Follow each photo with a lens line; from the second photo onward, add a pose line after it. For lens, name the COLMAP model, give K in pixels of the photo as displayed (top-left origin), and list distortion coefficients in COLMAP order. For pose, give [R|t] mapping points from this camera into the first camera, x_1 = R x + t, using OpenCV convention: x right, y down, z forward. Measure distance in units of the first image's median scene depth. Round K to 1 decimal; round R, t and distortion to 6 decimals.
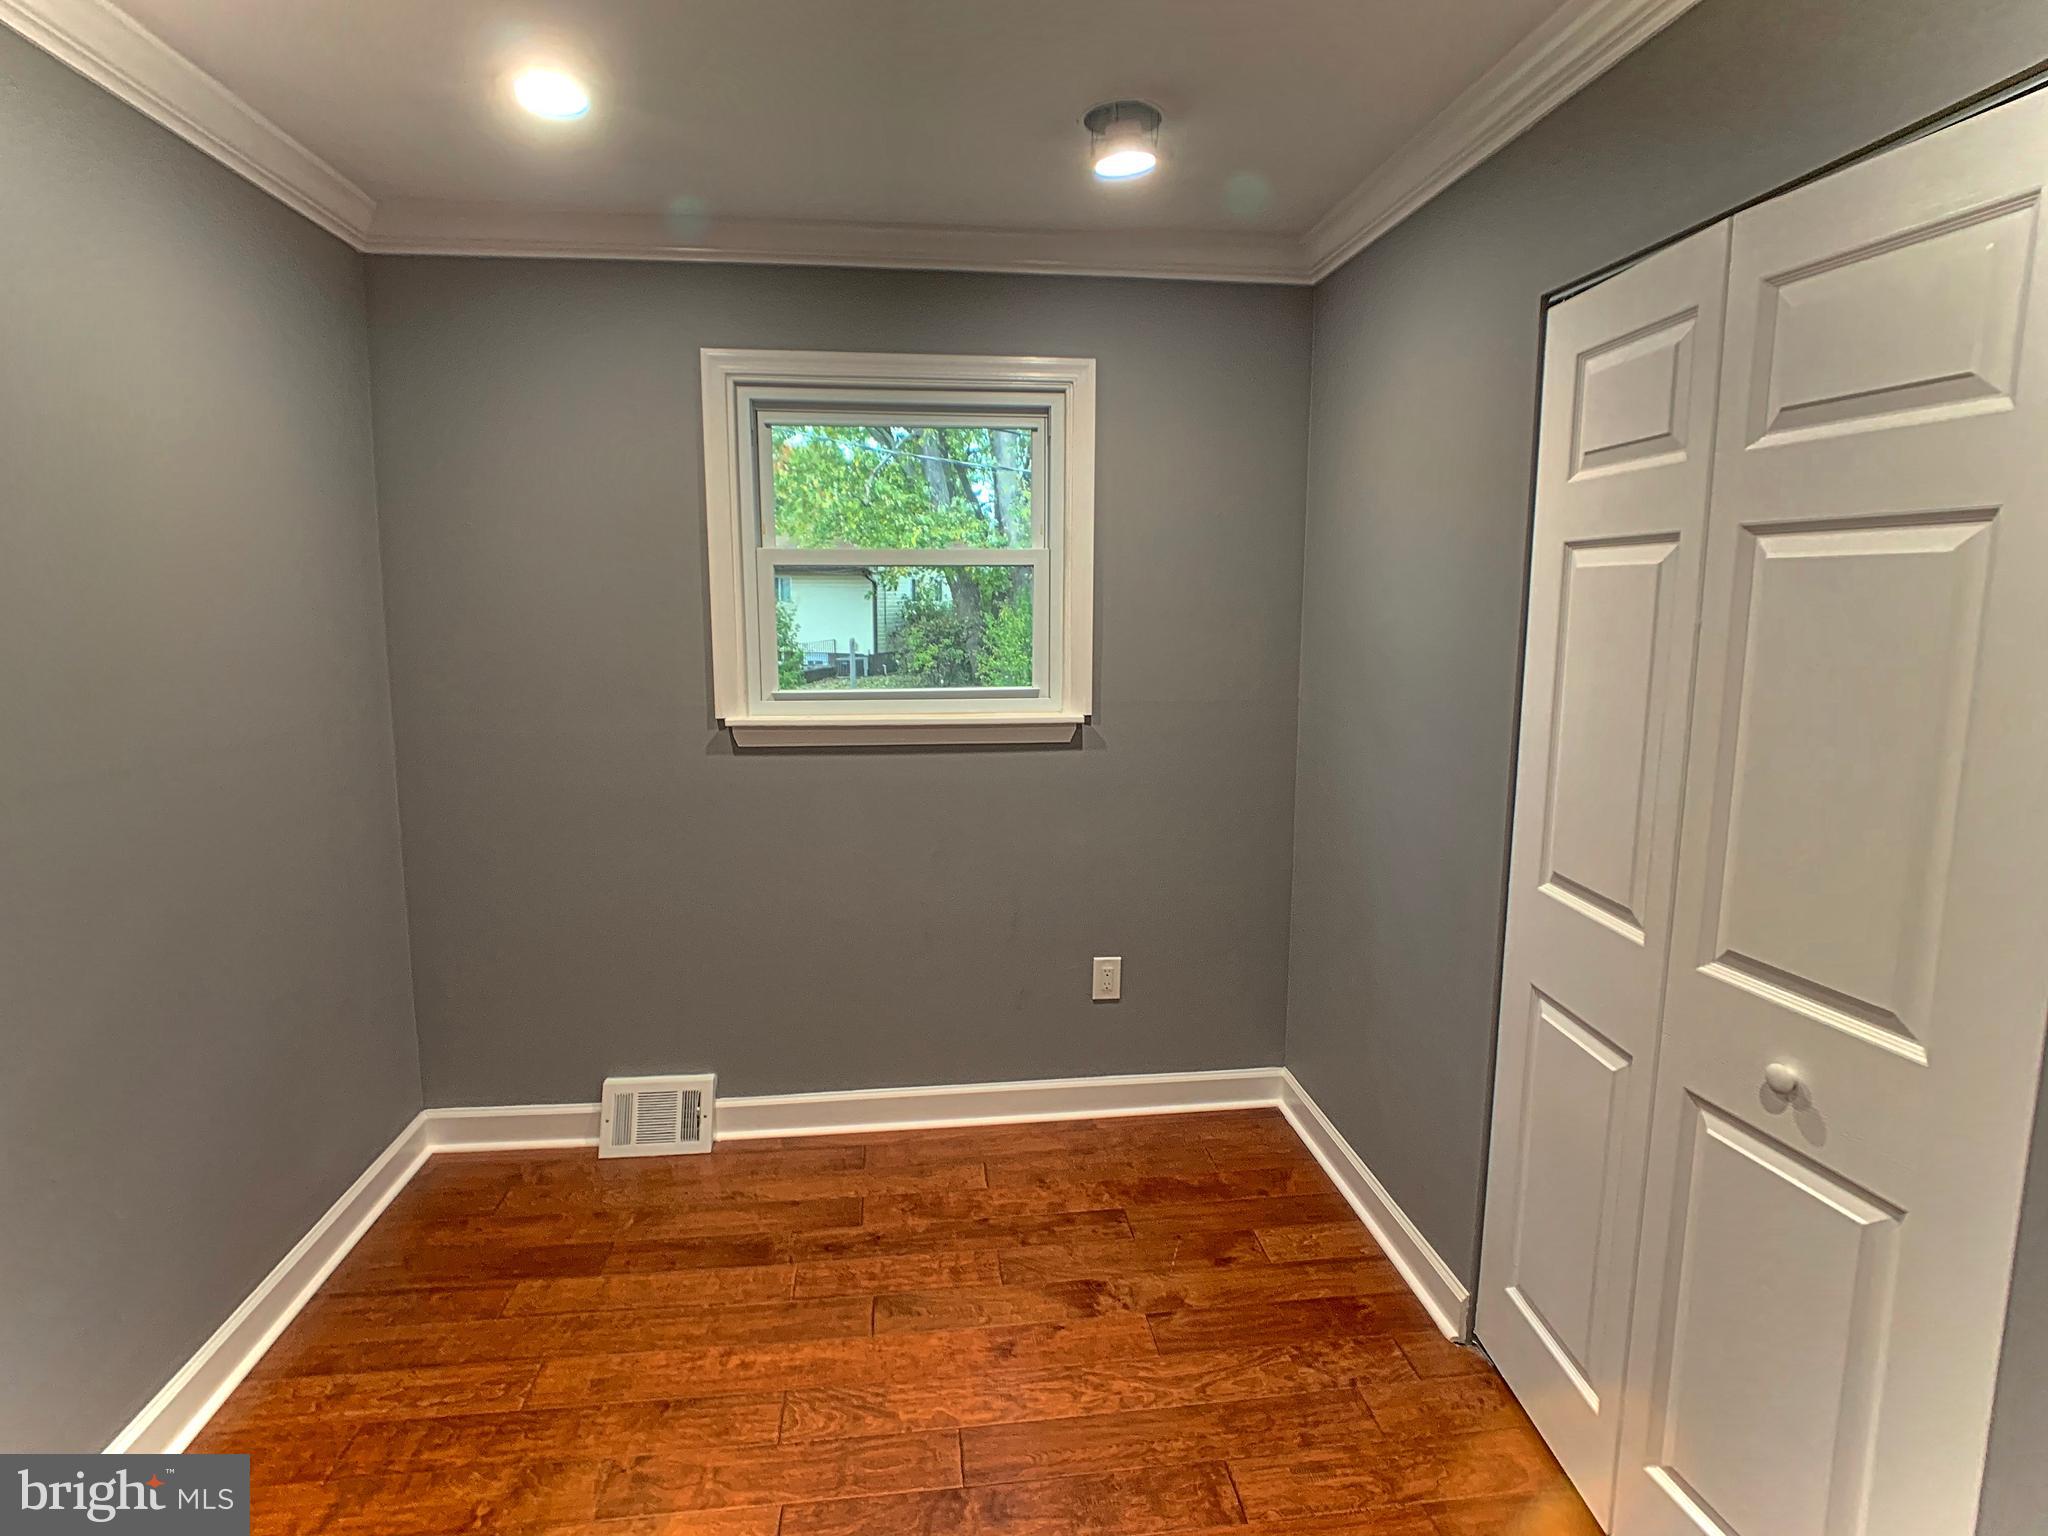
lens RADIAL K [[1017.0, 0, 1033.9], [0, 1017.0, 732.0], [0, 0, 1]] dist [-0.031679, 0.016850]
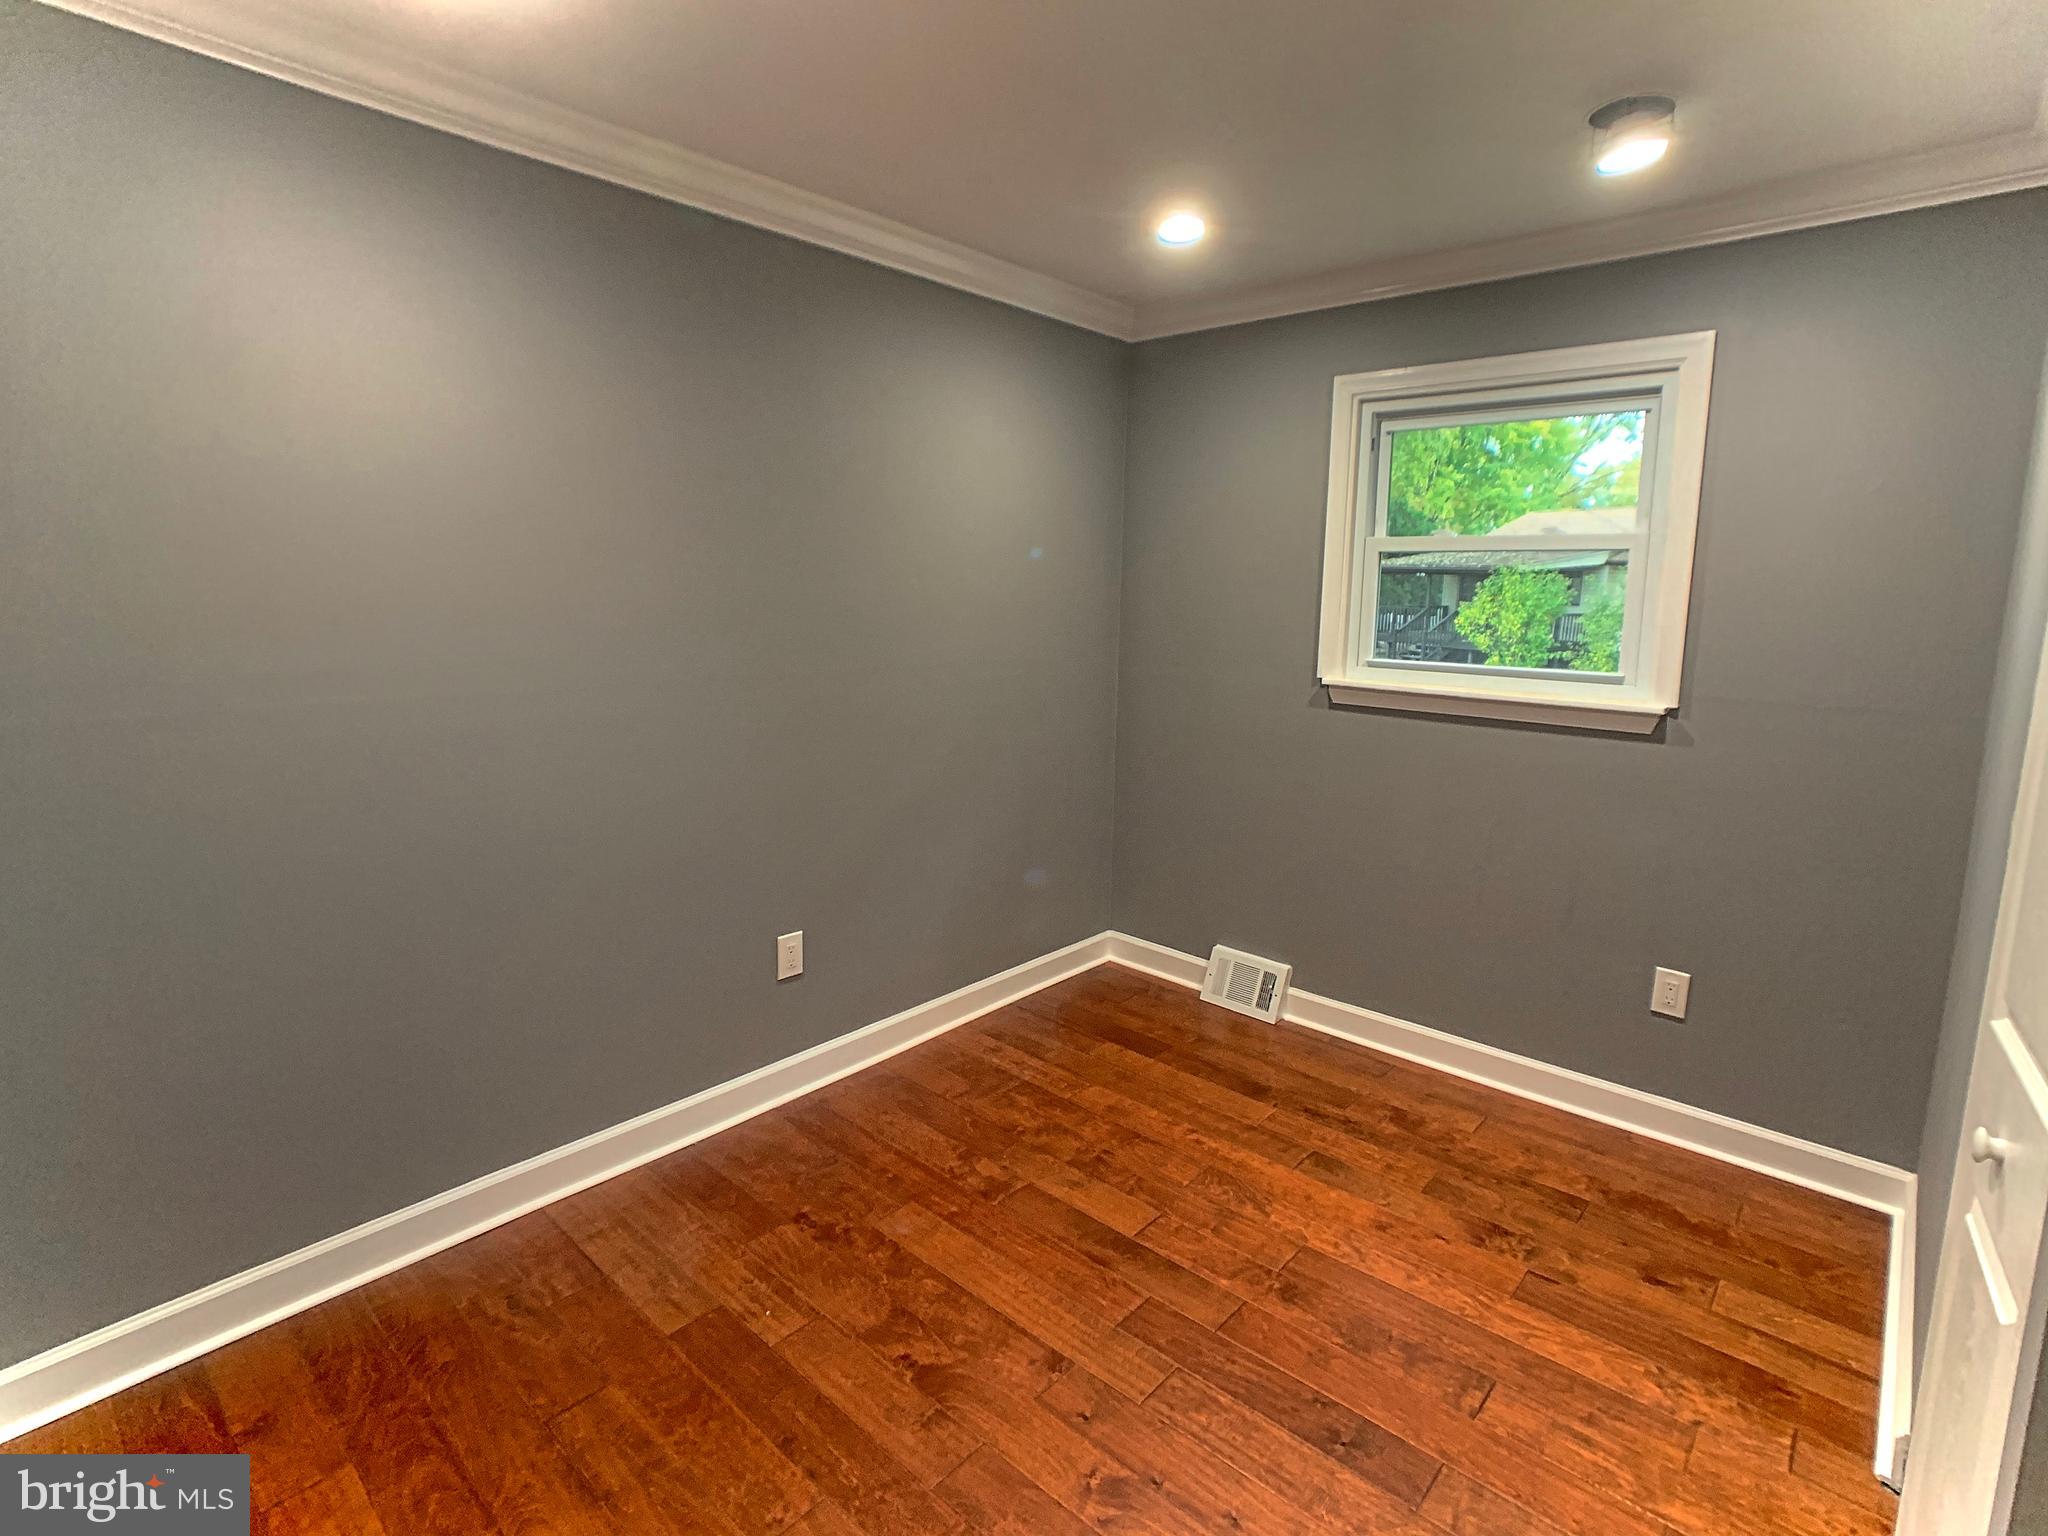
lens RADIAL K [[1017.0, 0, 1033.9], [0, 1017.0, 732.0], [0, 0, 1]] dist [-0.031679, 0.016850]
pose [[0.661178, 0.119233, -0.740693, 0.416338], [-0.115736, 0.991682, 0.056325, 0.025750], [0.741248, 0.048484, 0.669478, -0.084006]]
